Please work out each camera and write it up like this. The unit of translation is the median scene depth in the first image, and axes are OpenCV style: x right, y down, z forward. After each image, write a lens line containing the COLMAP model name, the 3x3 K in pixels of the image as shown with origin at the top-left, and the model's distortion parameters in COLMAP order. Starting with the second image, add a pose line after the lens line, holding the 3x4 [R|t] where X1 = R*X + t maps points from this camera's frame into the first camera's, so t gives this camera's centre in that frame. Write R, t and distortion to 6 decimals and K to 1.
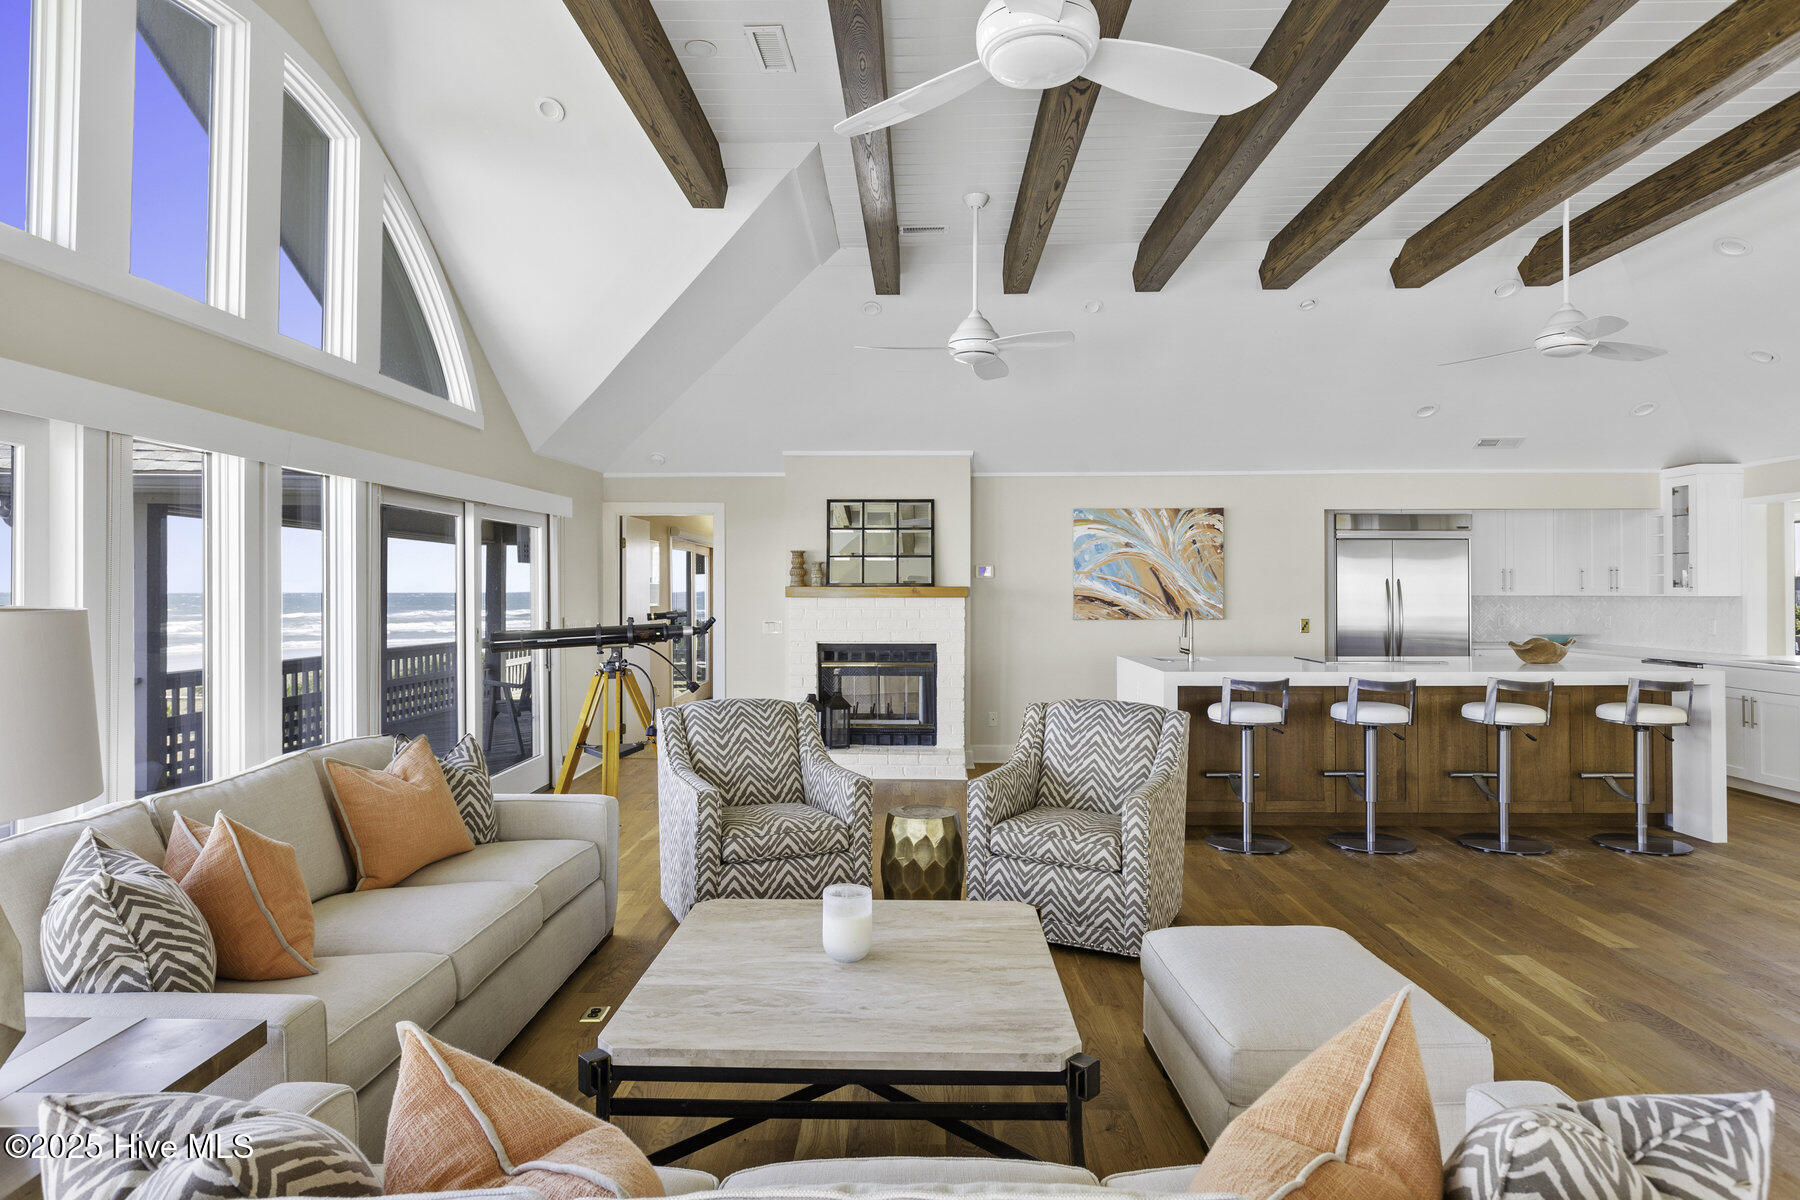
lens RADIAL K [[1035.2, 0, 915.3], [0, 1035.2, 578.2], [0, 0, 1]] dist [0.006959, 0.000127]
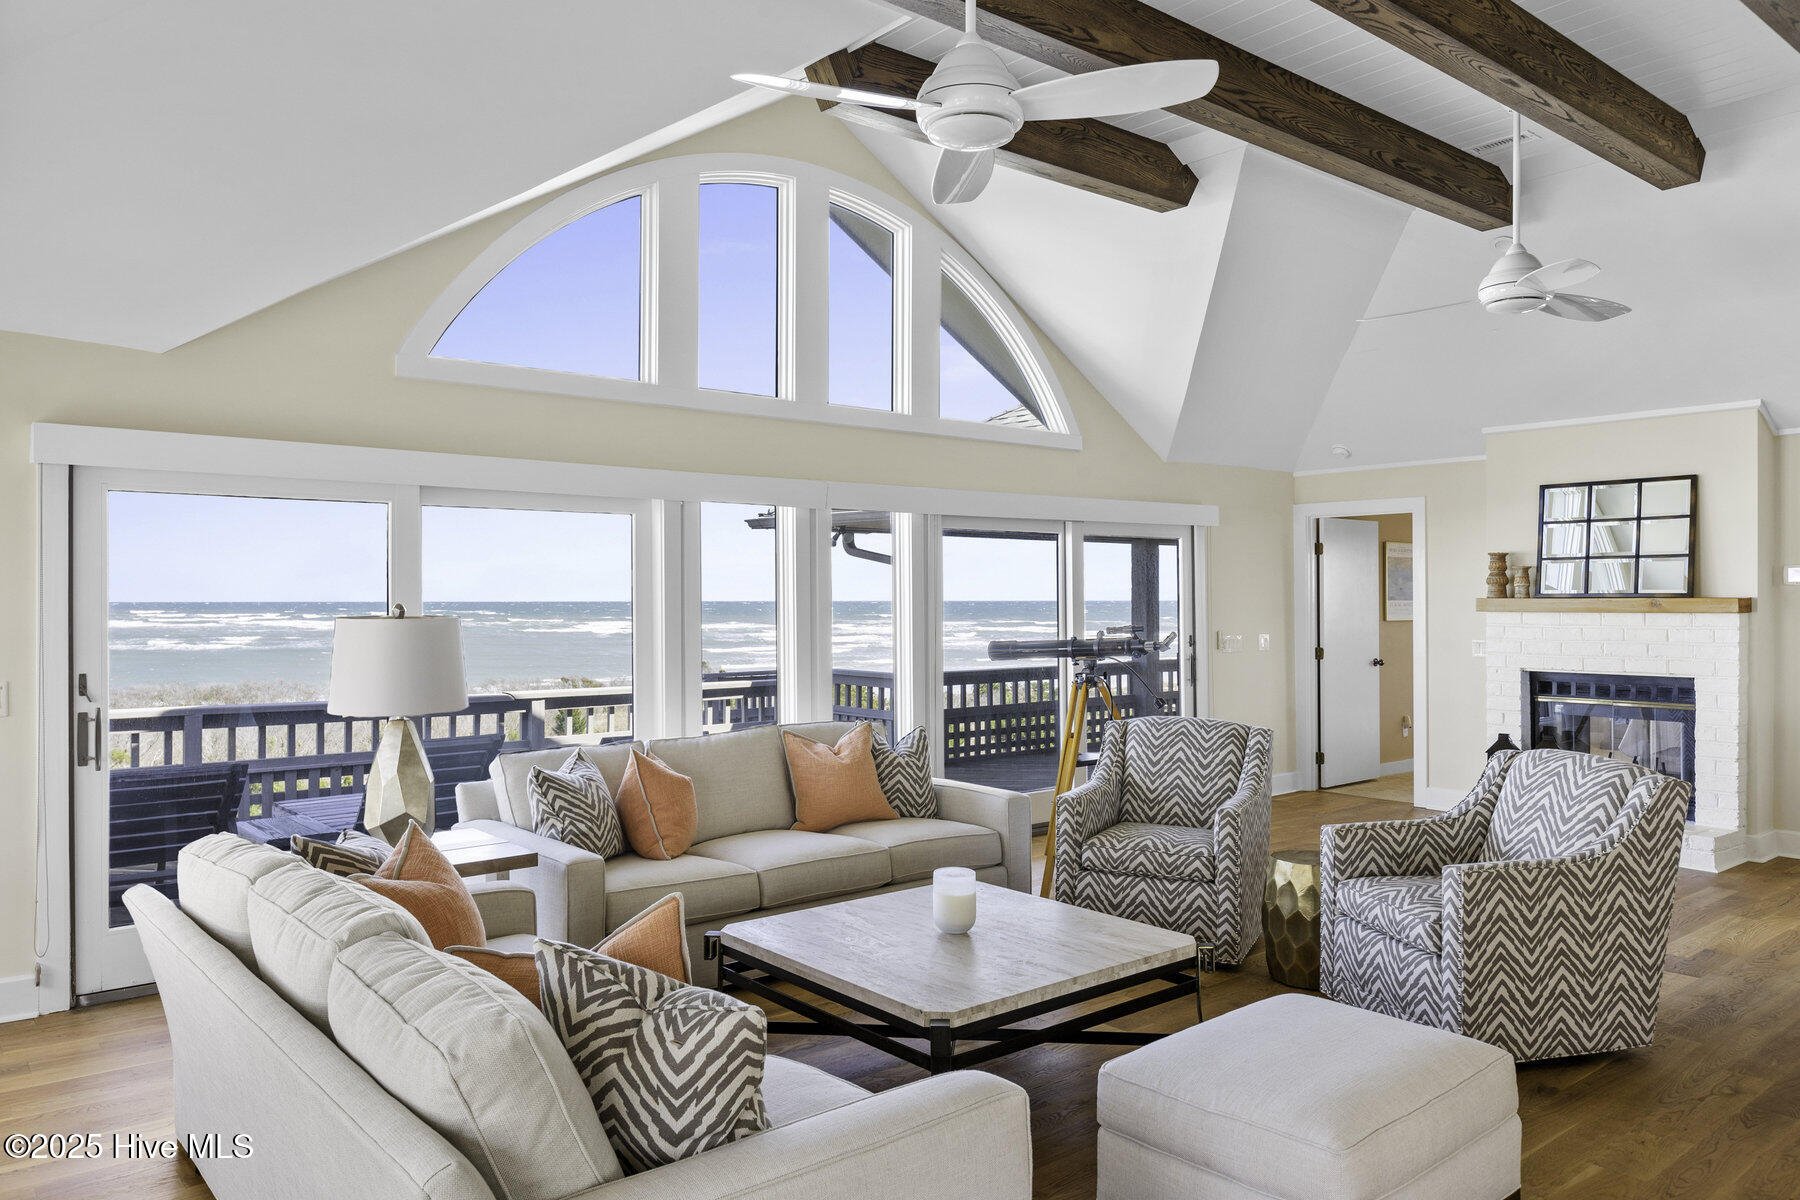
lens RADIAL K [[1272.9, 0, 898.4], [0, 1272.9, 602.5], [0, 0, 1]] dist [0.000944, -0.001814]
pose [[0.644076, 0.001422, -0.764960, 0.341923], [0.010933, 0.999879, 0.011064, -0.004296], [0.764883, -0.015490, 0.643983, 0.019687]]
